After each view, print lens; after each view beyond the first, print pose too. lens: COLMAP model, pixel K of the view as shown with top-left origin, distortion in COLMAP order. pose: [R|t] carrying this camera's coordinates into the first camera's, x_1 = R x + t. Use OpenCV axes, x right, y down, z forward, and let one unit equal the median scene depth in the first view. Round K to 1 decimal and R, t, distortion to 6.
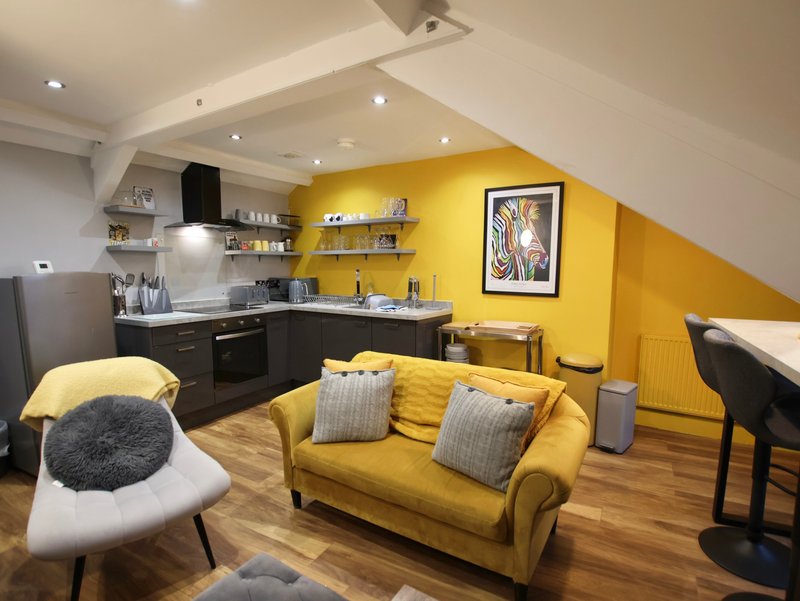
lens RADIAL K [[415.9, 0, 395.5], [0, 415.9, 316.1], [0, 0, 1]] dist [-0.030469, 0.000240]
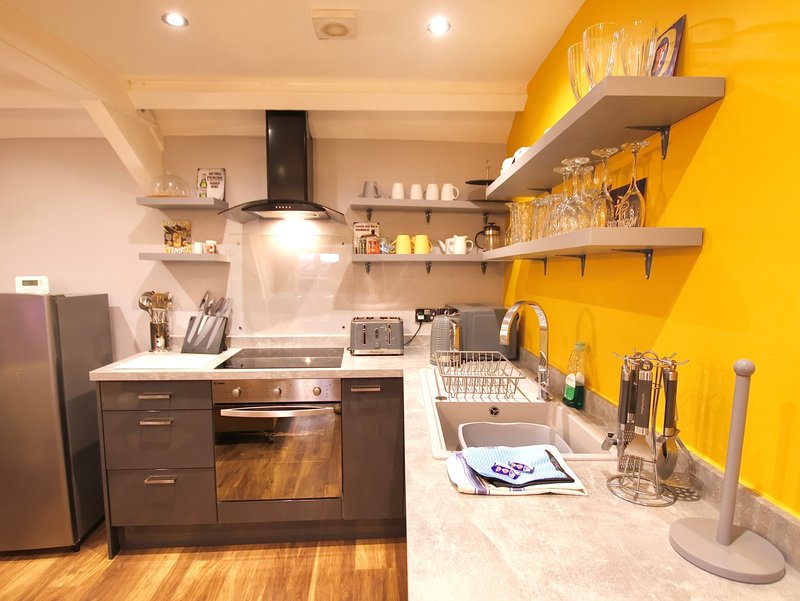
lens RADIAL K [[433.4, 0, 395.9], [0, 433.4, 315.7], [0, 0, 1]] dist [-0.027143, 0.000838]
pose [[0.550320, 0.085572, -0.830557, 0.165366], [-0.101502, 0.994213, 0.035180, -0.116493], [0.828762, 0.064943, 0.555821, 0.817752]]
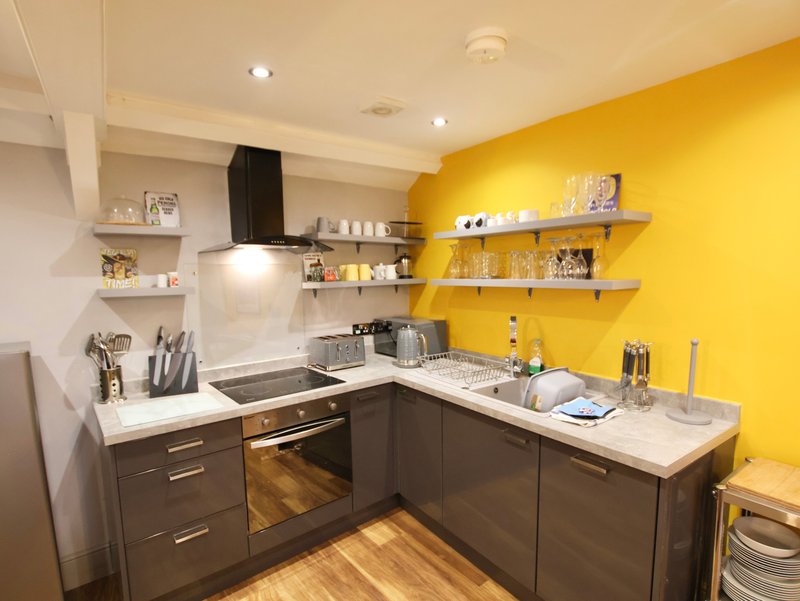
lens RADIAL K [[415.9, 0, 395.5], [0, 415.9, 316.1], [0, 0, 1]] dist [-0.030469, 0.000240]
pose [[0.930378, 0.020372, -0.366034, -0.041524], [-0.024758, 0.999667, -0.007292, -0.119815], [0.365764, 0.015847, 0.930573, 0.512542]]
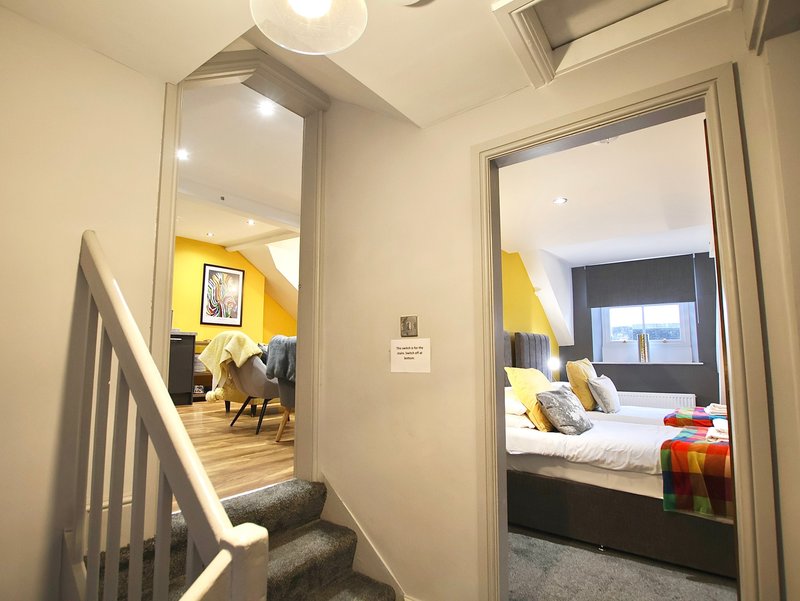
lens RADIAL K [[433.4, 0, 395.9], [0, 433.4, 315.7], [0, 0, 1]] dist [-0.027143, 0.000838]
pose [[0.136311, 0.101437, 0.985459, -1.376222], [0.111192, 0.986892, -0.116965, 0.199999], [-0.984406, 0.125519, 0.123246, 0.023164]]
